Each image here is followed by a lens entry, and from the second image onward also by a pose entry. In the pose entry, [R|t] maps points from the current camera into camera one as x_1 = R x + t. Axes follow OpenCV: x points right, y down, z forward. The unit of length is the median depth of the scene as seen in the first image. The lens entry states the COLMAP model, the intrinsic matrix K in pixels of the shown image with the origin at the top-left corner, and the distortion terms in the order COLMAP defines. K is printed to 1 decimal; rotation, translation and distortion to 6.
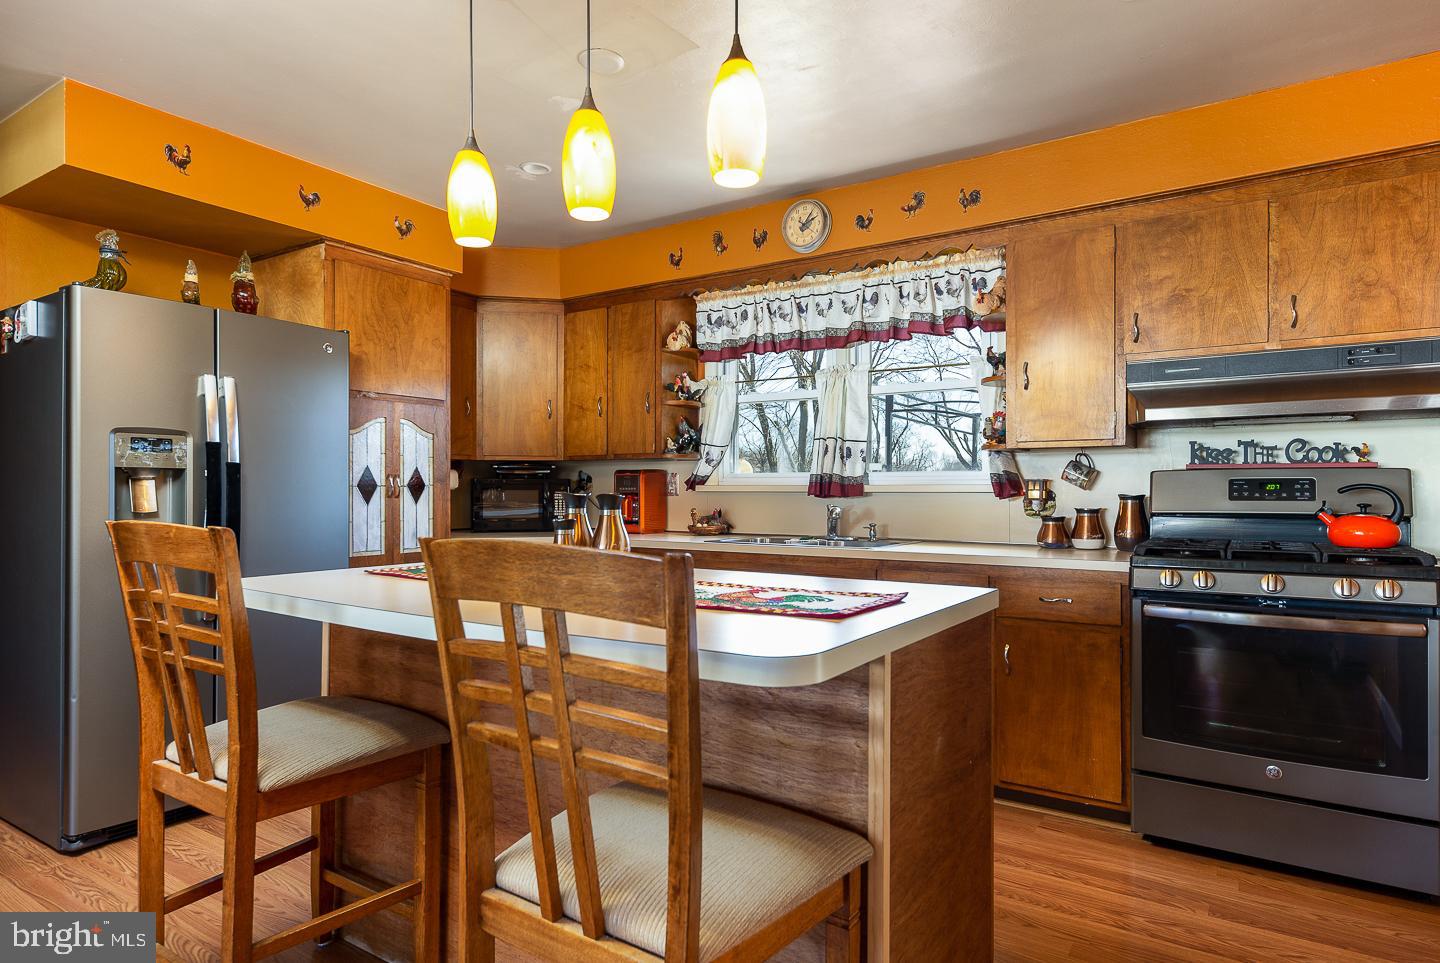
lens RADIAL K [[820.7, 0, 720.0], [0, 820.7, 481.5], [0, 0, 1]] dist [0.015823, 0.000815]
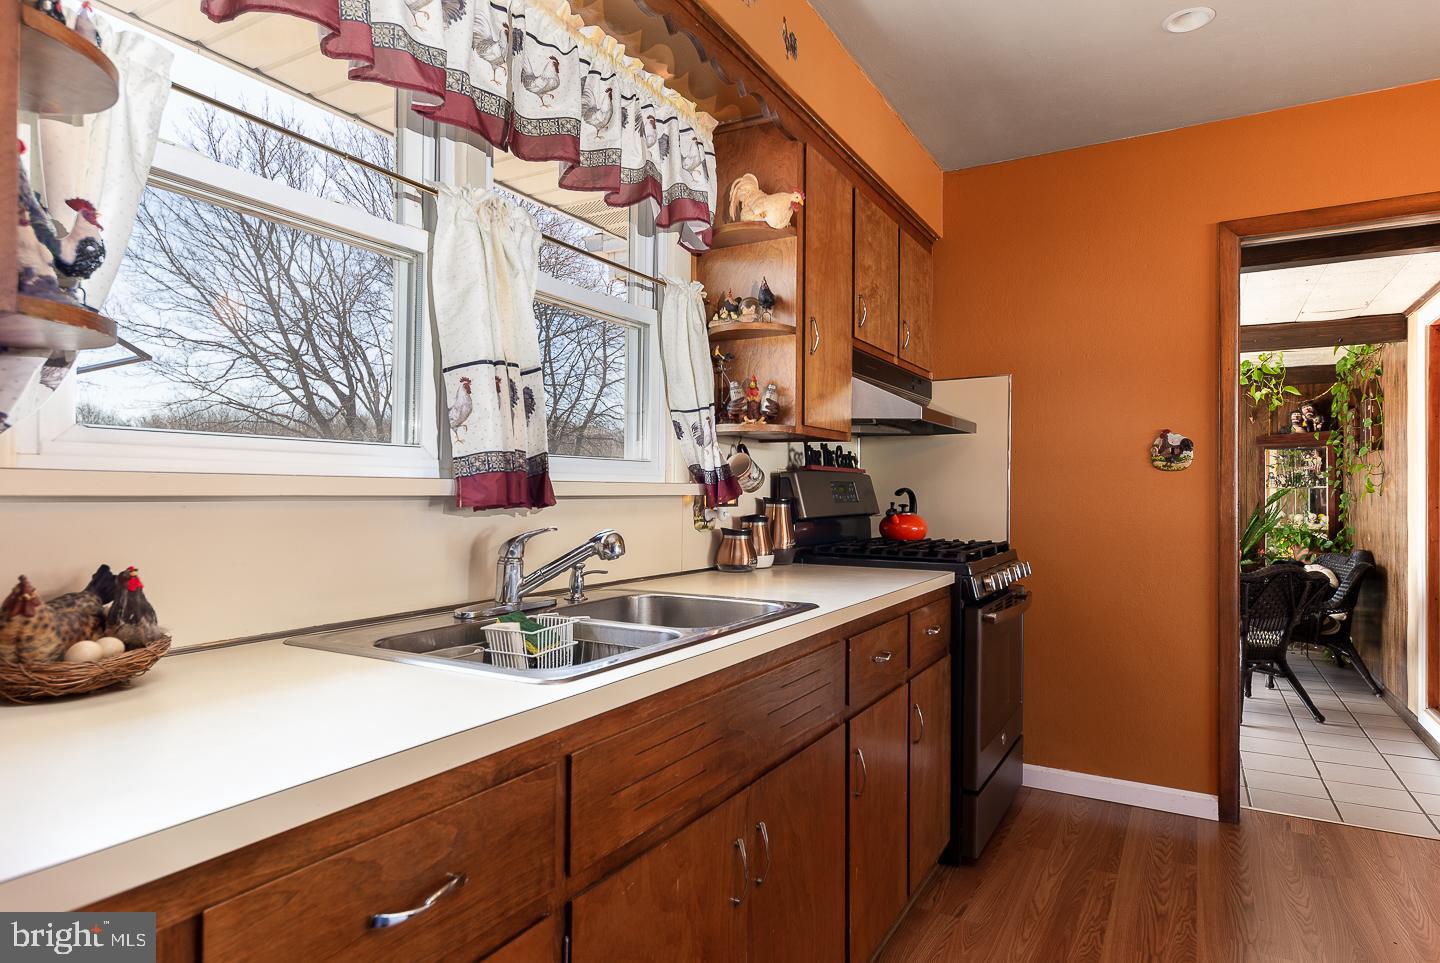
lens RADIAL K [[820.7, 0, 720.0], [0, 820.7, 481.5], [0, 0, 1]] dist [0.015823, 0.000815]
pose [[-0.062387, 0.009114, 0.998010, -0.325822], [-0.017894, 0.999787, -0.010249, 0.008490], [-0.997892, -0.018498, -0.062211, 1.054744]]
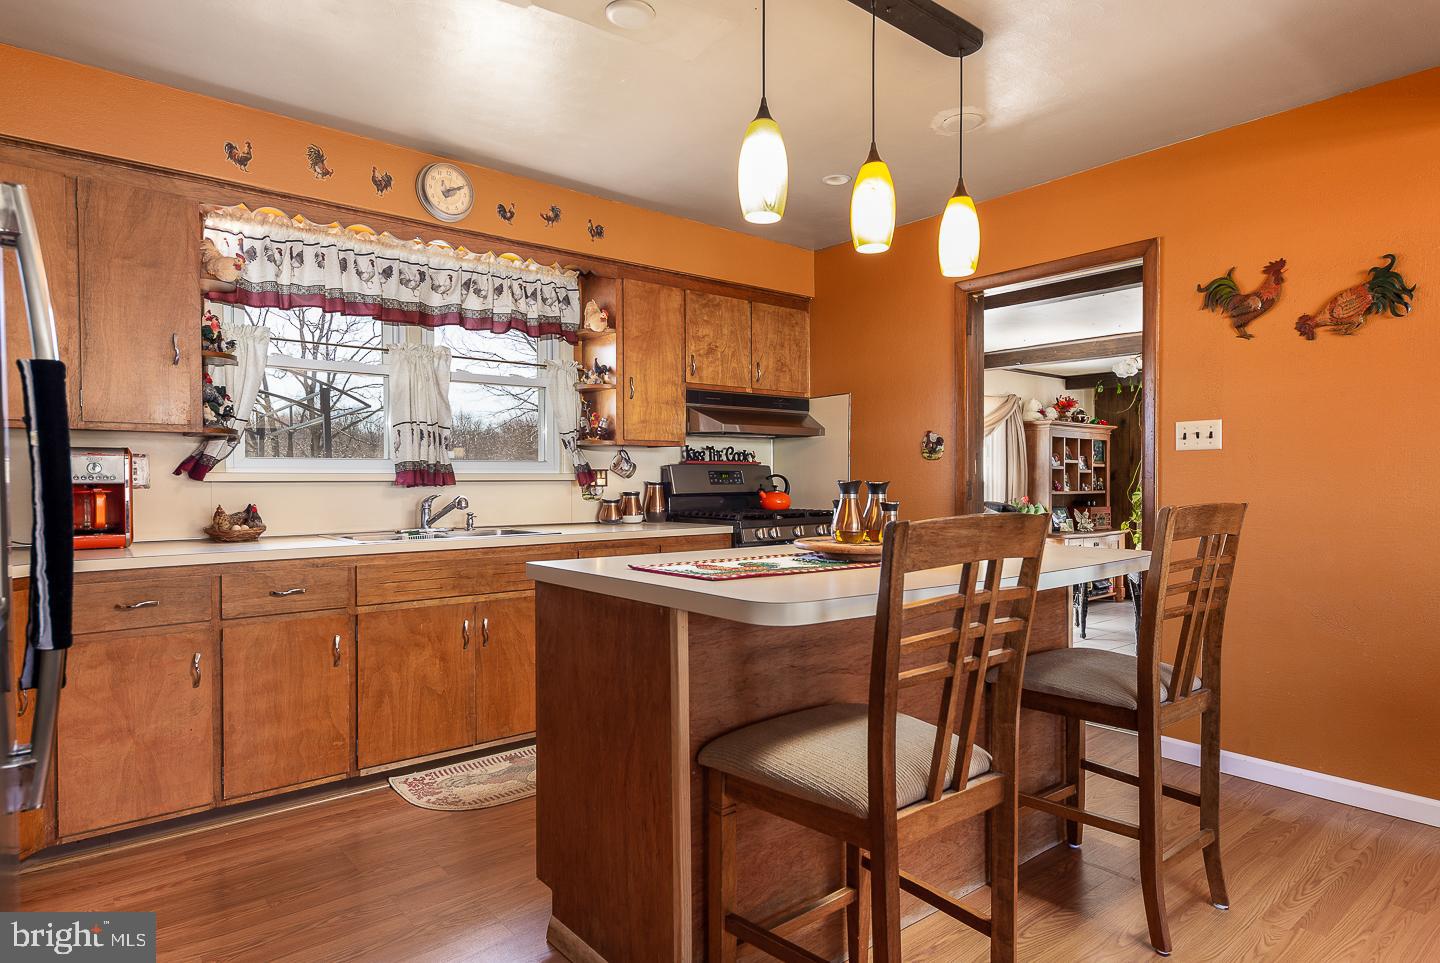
lens RADIAL K [[804.0, 0, 703.2], [0, 804.0, 487.9], [0, 0, 1]] dist [0.017156, -0.000176]
pose [[0.299074, -0.013692, 0.954132, -0.731959], [-0.006908, 0.999840, 0.016513, 0.003738], [-0.954205, -0.011530, 0.298932, 0.489331]]
